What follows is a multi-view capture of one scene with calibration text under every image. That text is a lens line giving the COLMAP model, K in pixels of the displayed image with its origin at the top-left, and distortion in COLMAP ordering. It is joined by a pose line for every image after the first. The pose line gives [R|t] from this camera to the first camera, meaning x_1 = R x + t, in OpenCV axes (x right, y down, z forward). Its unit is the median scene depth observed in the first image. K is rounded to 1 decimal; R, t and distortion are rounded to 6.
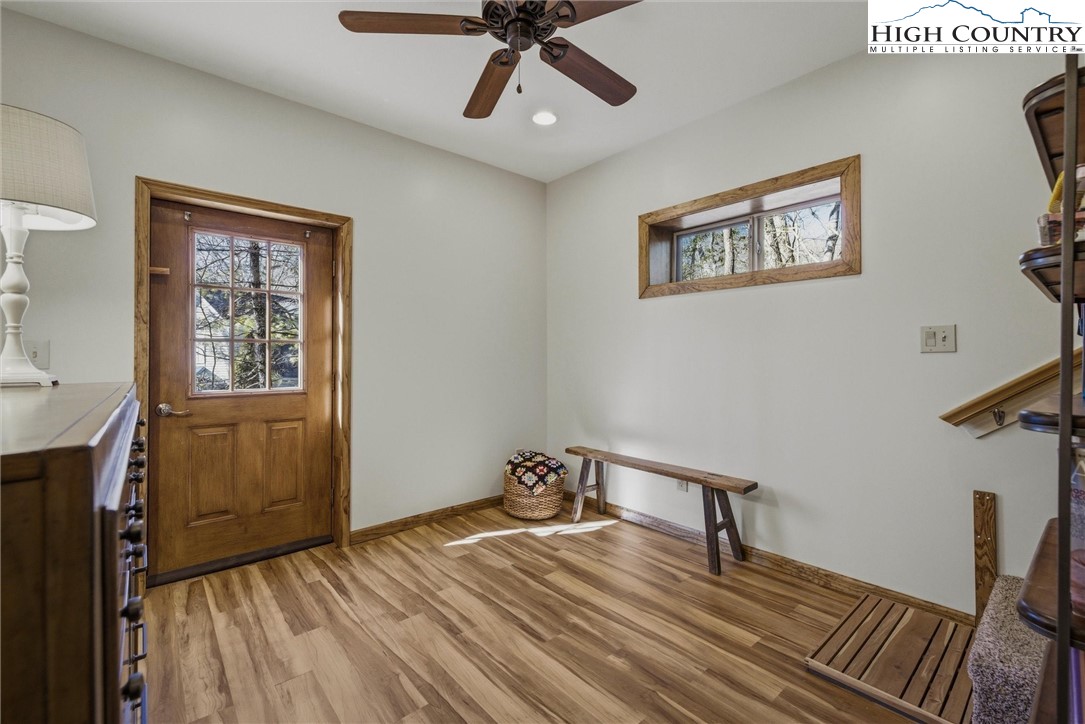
lens RADIAL K [[460.9, 0, 542.1], [0, 460.9, 356.0], [0, 0, 1]] dist [0.001396, 0.000124]
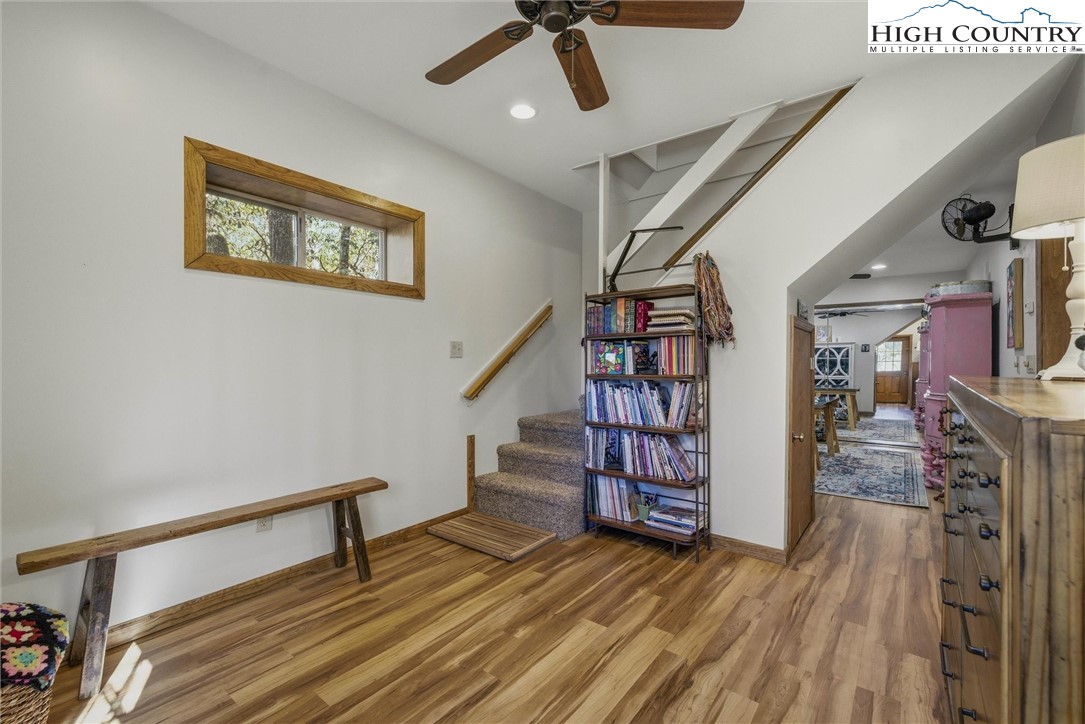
lens RADIAL K [[463.3, 0, 543.5], [0, 463.3, 365.2], [0, 0, 1]] dist [0.001832, 0.000109]
pose [[-0.187945, -0.009025, 0.982138, -0.737336], [-0.001481, 0.999959, 0.008906, 0.005176], [-0.982178, 0.000220, -0.187951, 0.909688]]
